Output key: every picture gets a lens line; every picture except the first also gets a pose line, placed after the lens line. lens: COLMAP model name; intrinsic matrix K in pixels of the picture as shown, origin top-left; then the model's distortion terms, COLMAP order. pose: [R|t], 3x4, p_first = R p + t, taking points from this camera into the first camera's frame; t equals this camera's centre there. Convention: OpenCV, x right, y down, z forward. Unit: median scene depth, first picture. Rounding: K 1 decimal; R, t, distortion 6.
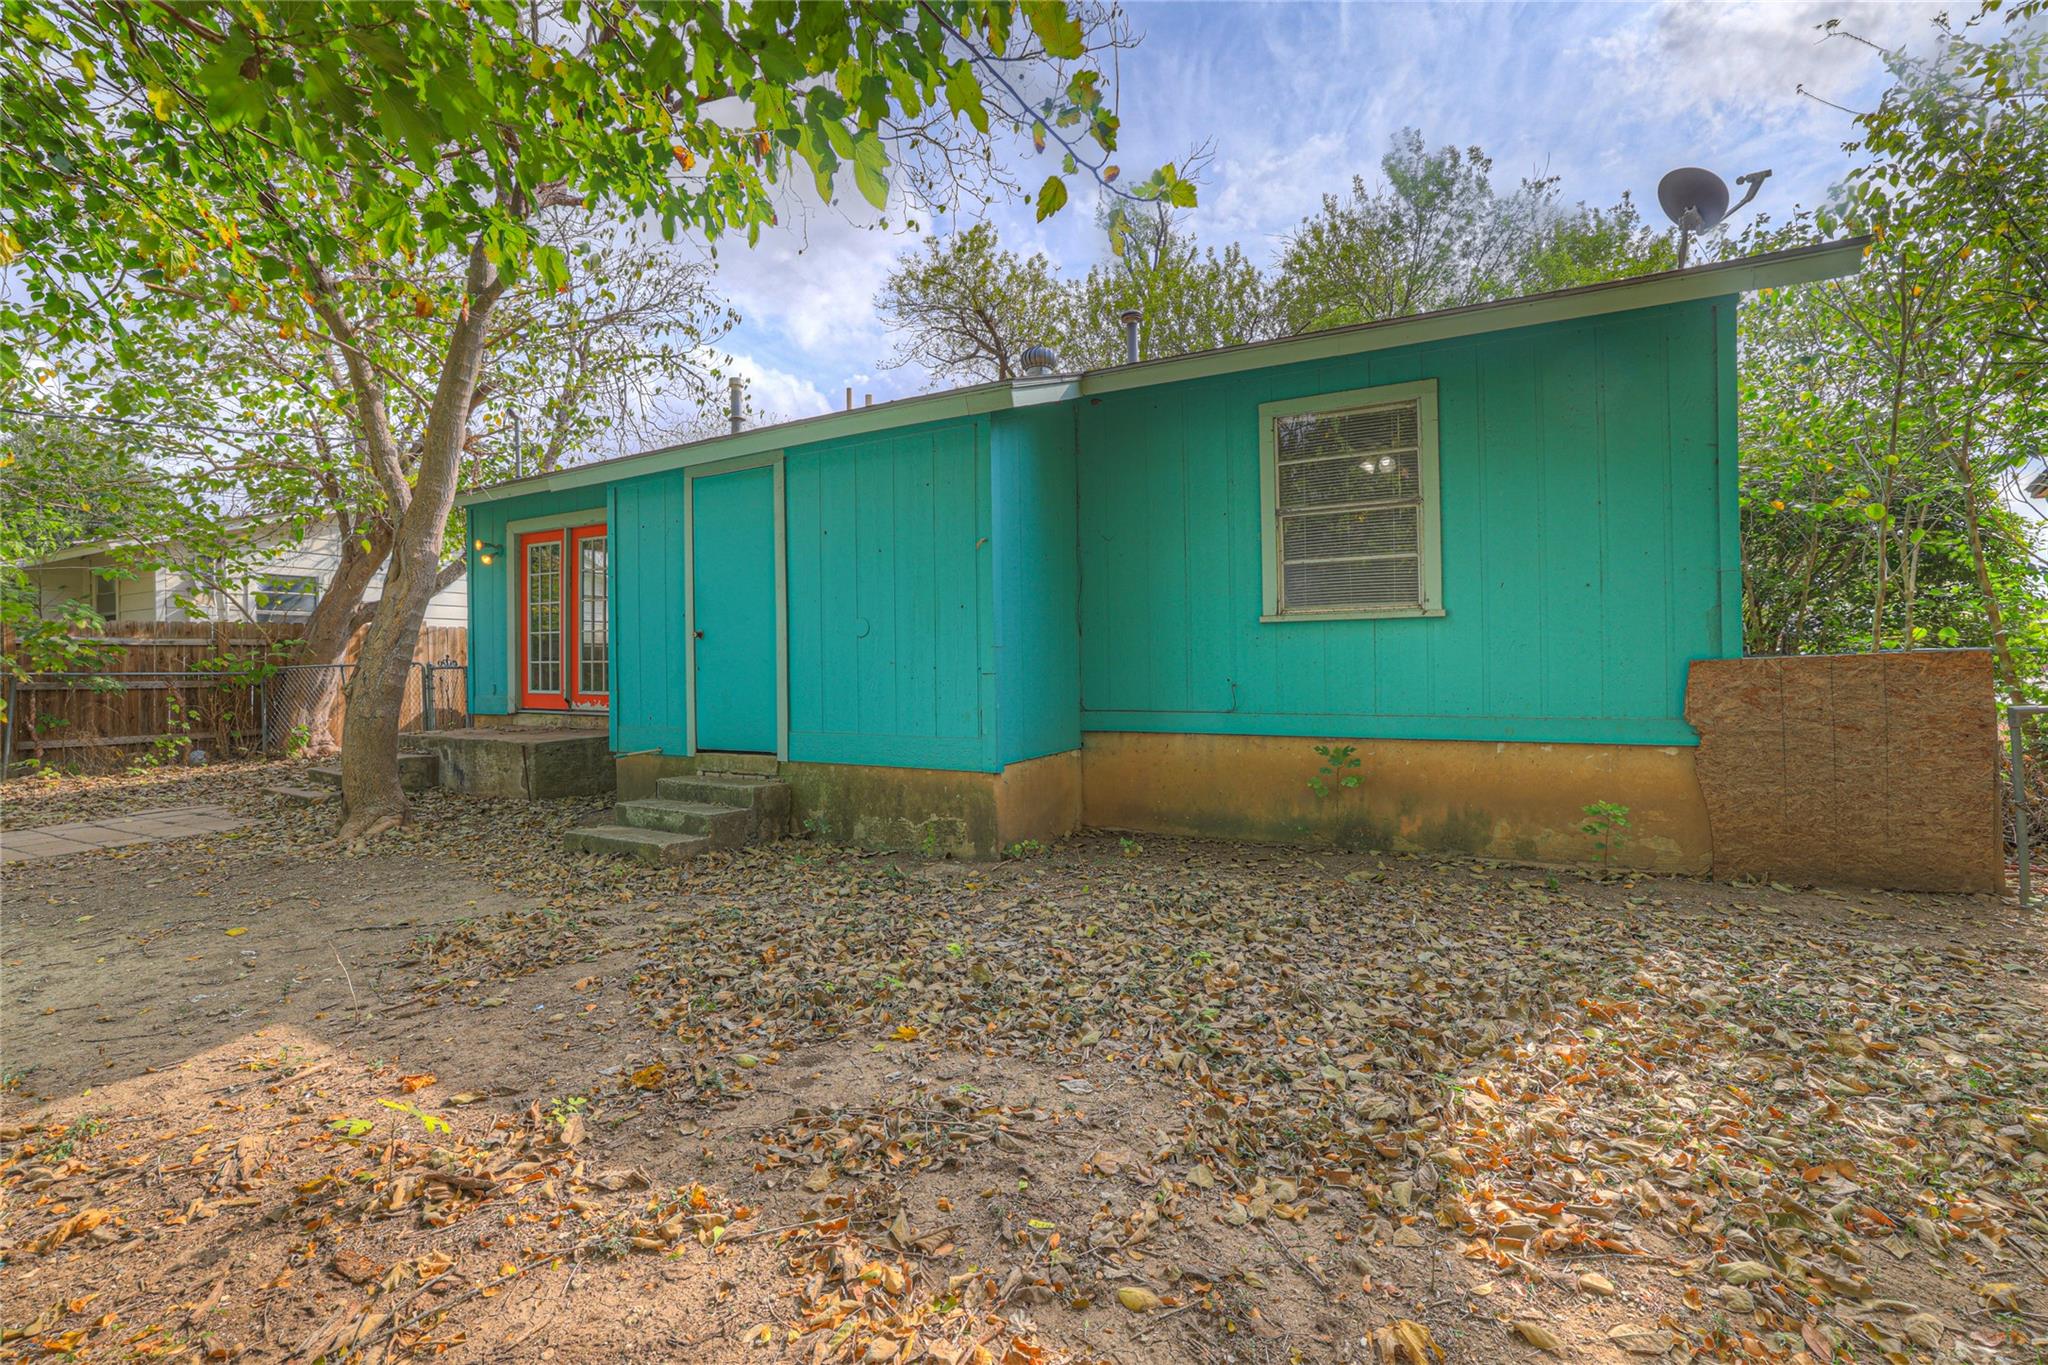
lens RADIAL K [[876.9, 0, 1013.0], [0, 876.9, 664.1], [0, 0, 1]] dist [-0.048918, 0.018628]
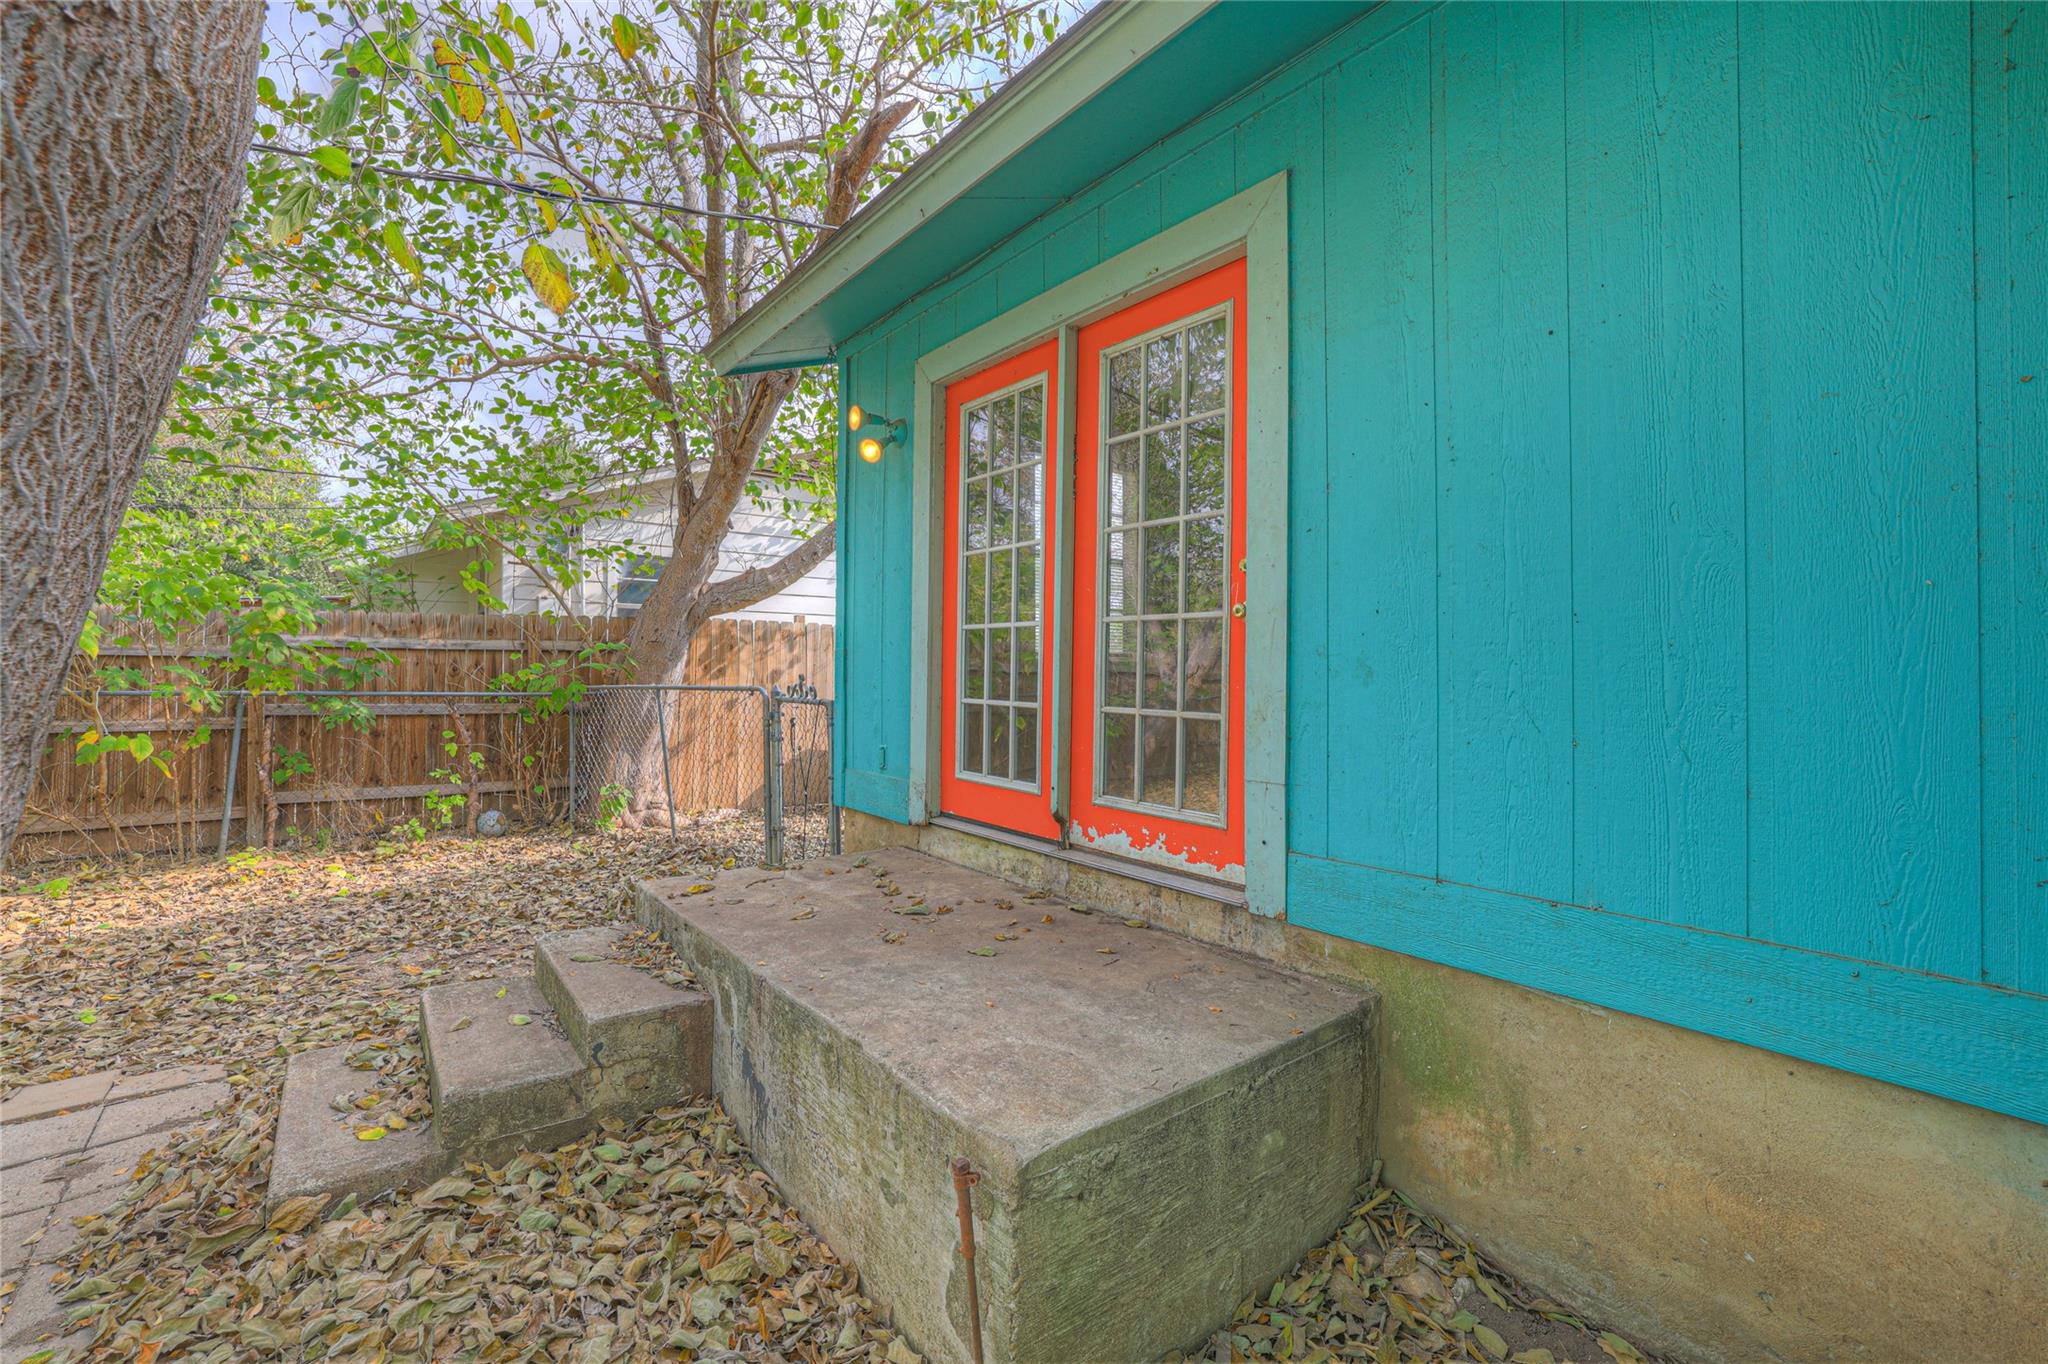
lens RADIAL K [[876.9, 0, 1013.0], [0, 876.9, 663.6], [0, 0, 1]] dist [-0.048918, 0.018628]
pose [[0.913017, 0.014049, -0.407679, -0.344309], [-0.017766, 0.999828, -0.005332, -0.016196], [0.407534, 0.012111, 0.913110, 0.592808]]
